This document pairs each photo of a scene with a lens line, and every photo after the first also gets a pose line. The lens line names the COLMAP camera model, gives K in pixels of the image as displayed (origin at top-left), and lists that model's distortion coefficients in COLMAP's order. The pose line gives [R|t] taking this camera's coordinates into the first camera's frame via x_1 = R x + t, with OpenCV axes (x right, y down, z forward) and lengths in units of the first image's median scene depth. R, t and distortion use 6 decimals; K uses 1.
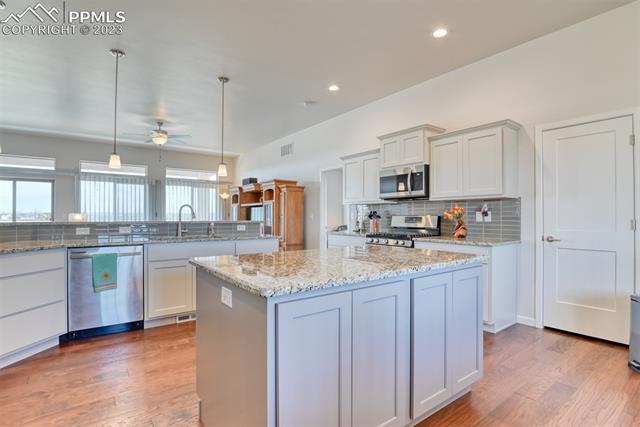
lens RADIAL K [[313.9, 0, 322.2], [0, 313.9, 216.0], [0, 0, 1]] dist [-0.018102, -0.003819]
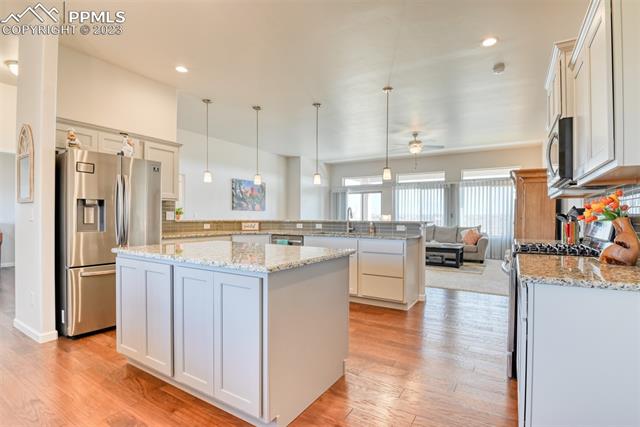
lens RADIAL K [[313.9, 0, 326.0], [0, 313.9, 216.6], [0, 0, 1]] dist [-0.018102, -0.003819]
pose [[0.377515, -0.003617, -0.925996, 0.335596], [0.000842, 0.999993, -0.003563, 0.002919], [0.926003, 0.000565, 0.377516, 0.221872]]
